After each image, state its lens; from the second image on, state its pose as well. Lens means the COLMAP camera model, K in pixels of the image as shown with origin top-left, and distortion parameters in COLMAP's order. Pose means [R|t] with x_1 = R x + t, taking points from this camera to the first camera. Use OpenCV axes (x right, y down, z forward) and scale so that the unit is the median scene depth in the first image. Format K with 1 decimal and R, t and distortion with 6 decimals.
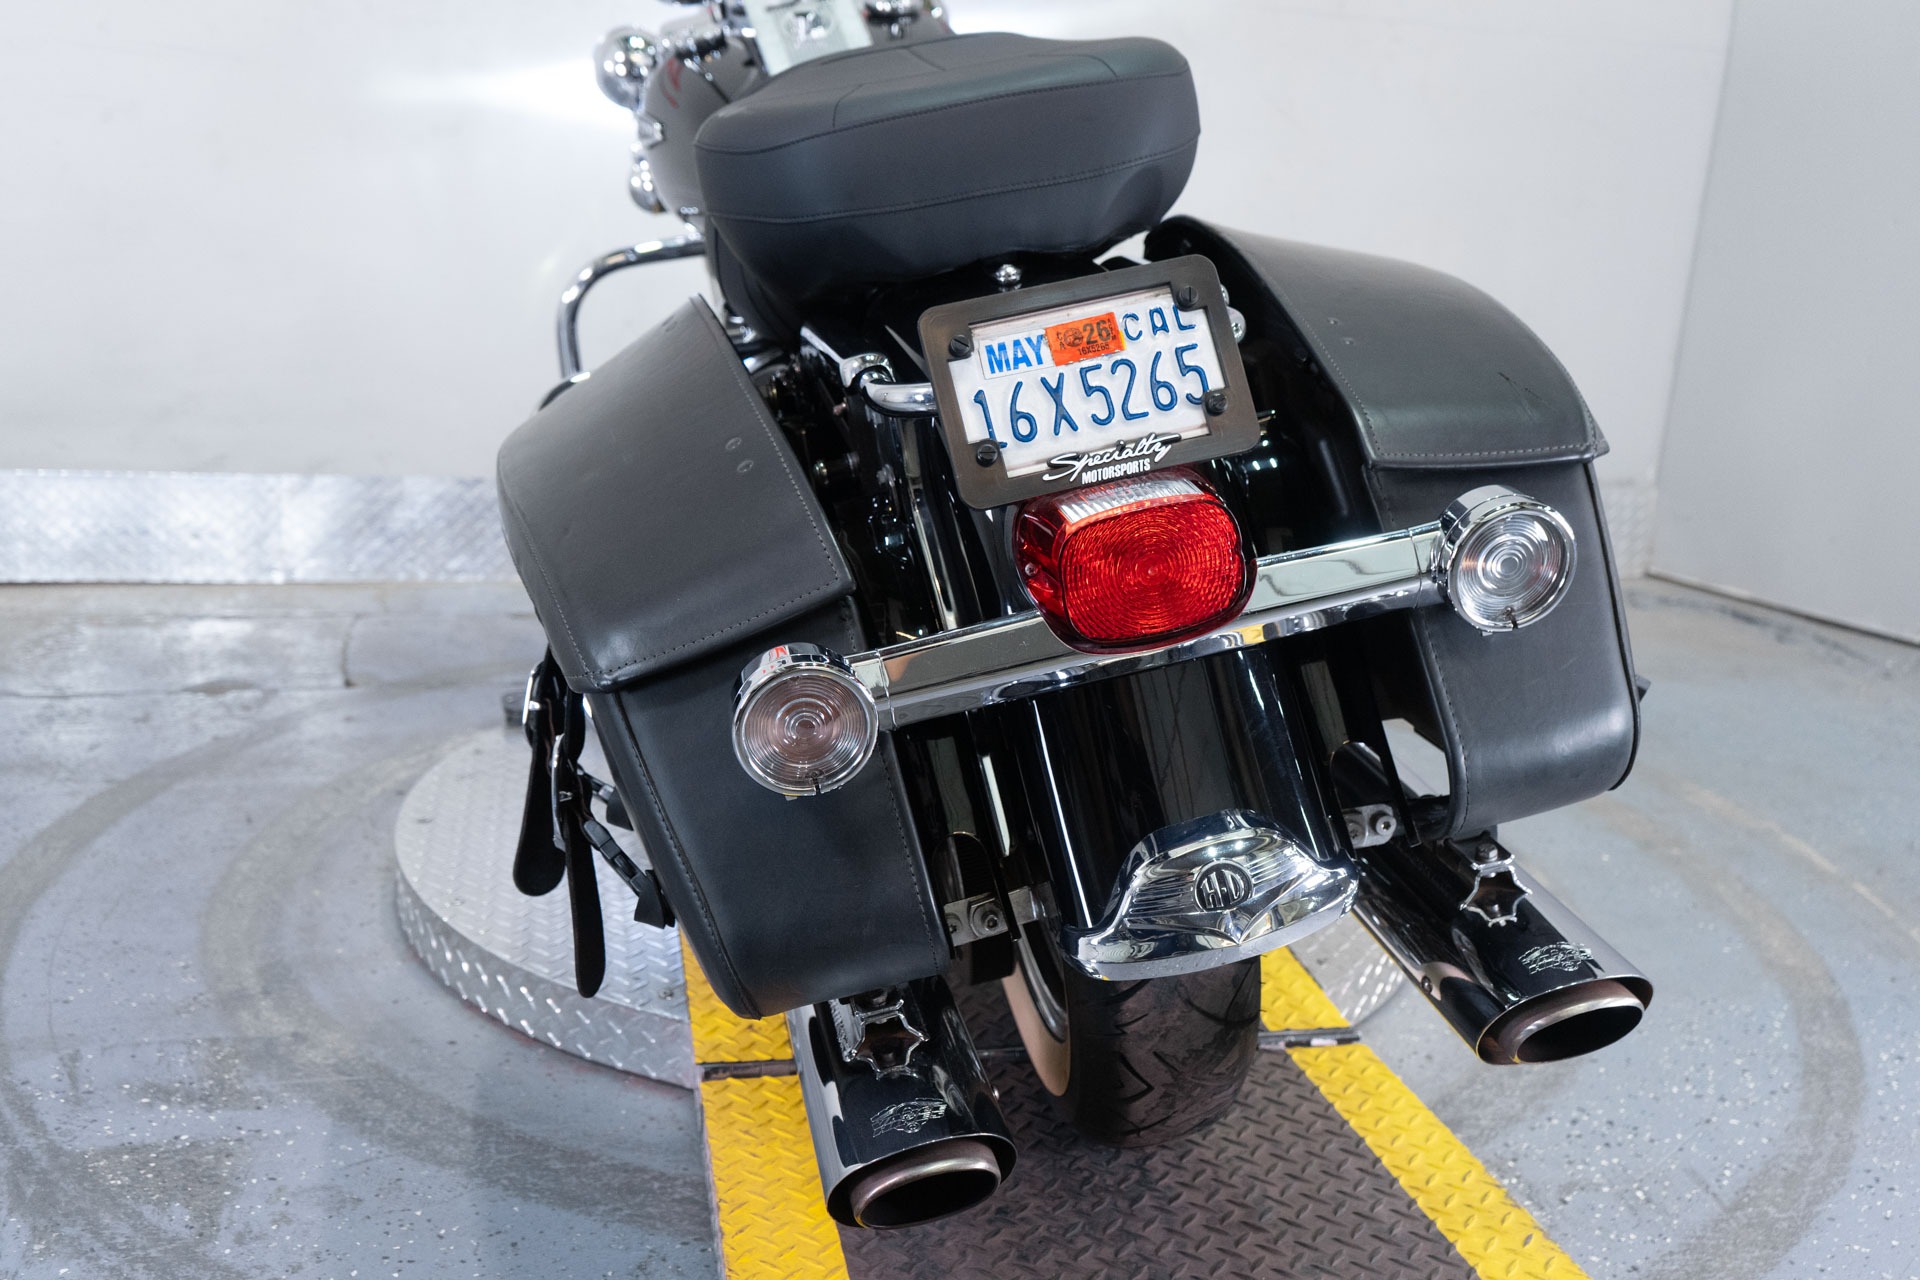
lens RADIAL K [[1833.0, 0, 962.4], [0, 1833.0, 547.4], [0, 0, 1]] dist [-0.006117, 0.002012]
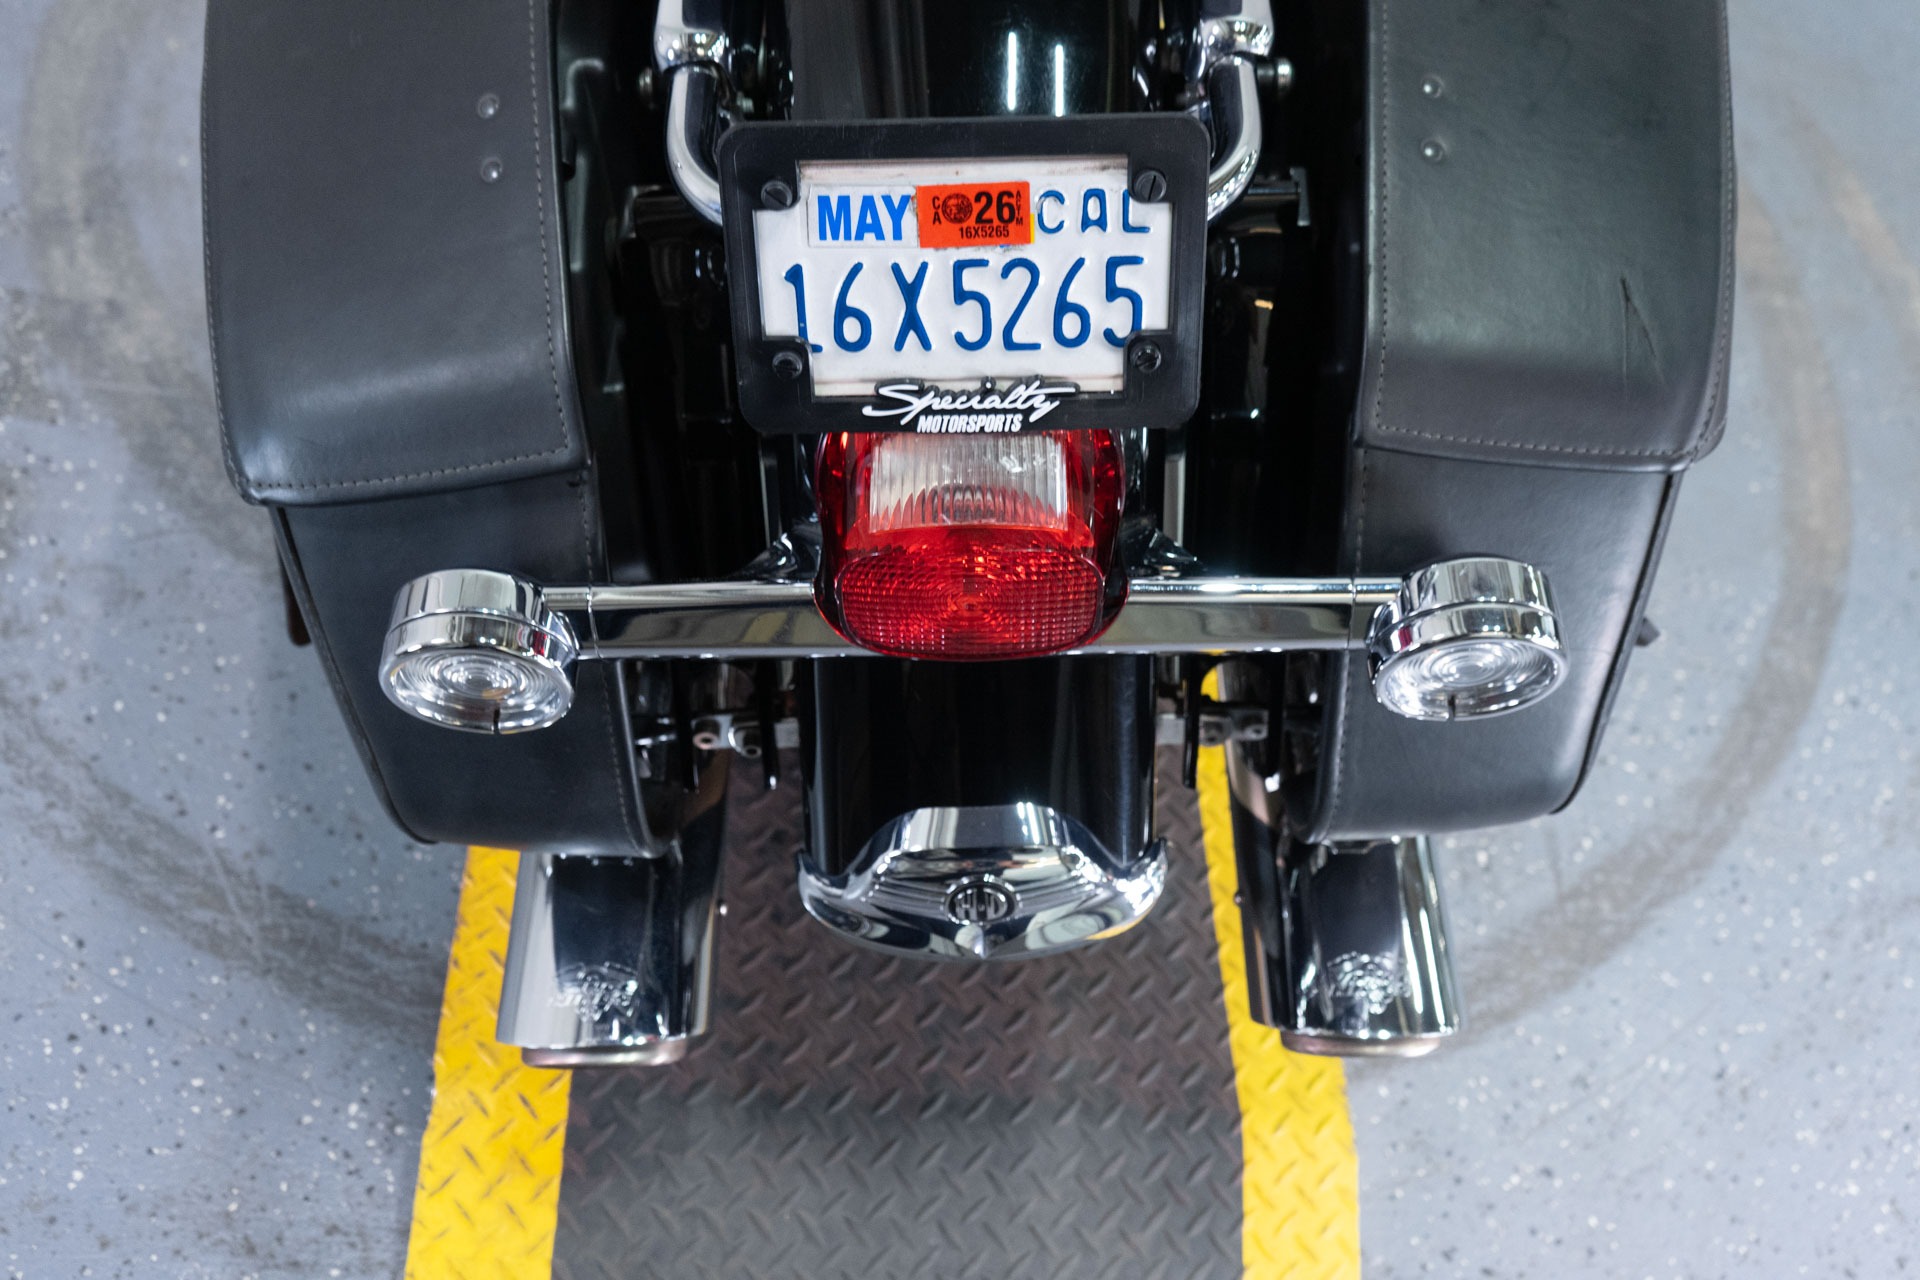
lens RADIAL K [[1865.4, 0, 966.0], [0, 1865.4, 621.0], [0, 0, 1]] dist [-0.000078, 0.016518]
pose [[0.972441, 0.232077, 0.022329, 0.082618], [-0.193141, 0.748227, 0.634707, -0.422340], [0.130594, -0.621528, 0.772430, 0.406289]]
